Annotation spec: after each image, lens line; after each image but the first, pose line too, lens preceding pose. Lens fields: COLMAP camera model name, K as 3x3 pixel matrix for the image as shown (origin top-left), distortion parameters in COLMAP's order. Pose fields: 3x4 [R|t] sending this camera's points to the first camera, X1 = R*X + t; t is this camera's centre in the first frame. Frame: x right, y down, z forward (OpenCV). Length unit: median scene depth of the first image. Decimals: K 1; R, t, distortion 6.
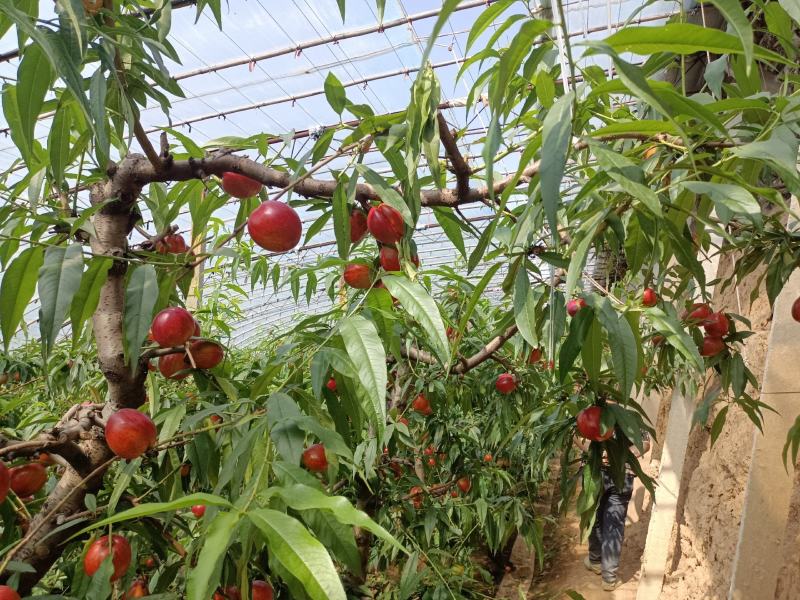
lens RADIAL K [[594.6, 0, 398.1], [0, 594.6, 295.4], [0, 0, 1]] dist [0.005441, 0.005514]
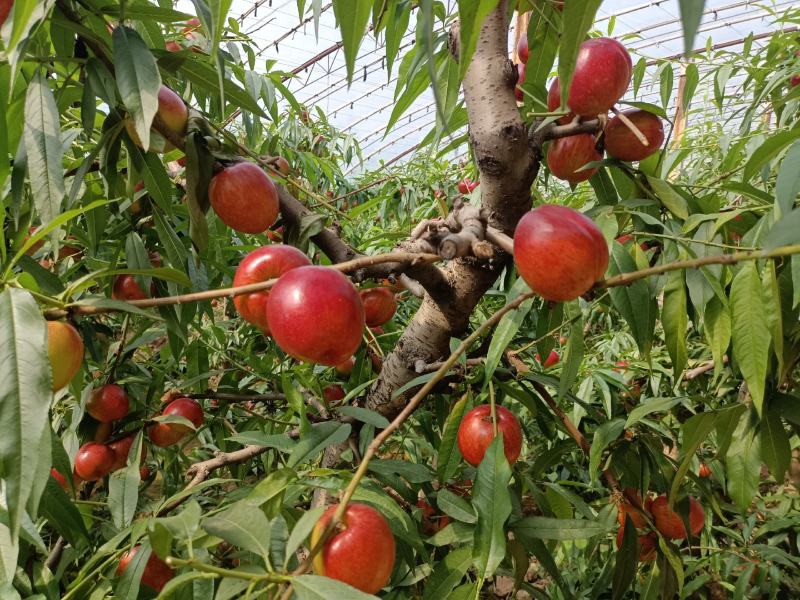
lens RADIAL K [[594.6, 0, 400.7], [0, 594.6, 300.4], [0, 0, 1]] dist [0.005441, 0.005514]
pose [[0.882751, 0.105863, -0.457760, -0.252079], [0.019242, 0.965323, 0.260350, 0.103452], [0.469447, -0.238632, 0.850102, 0.374646]]
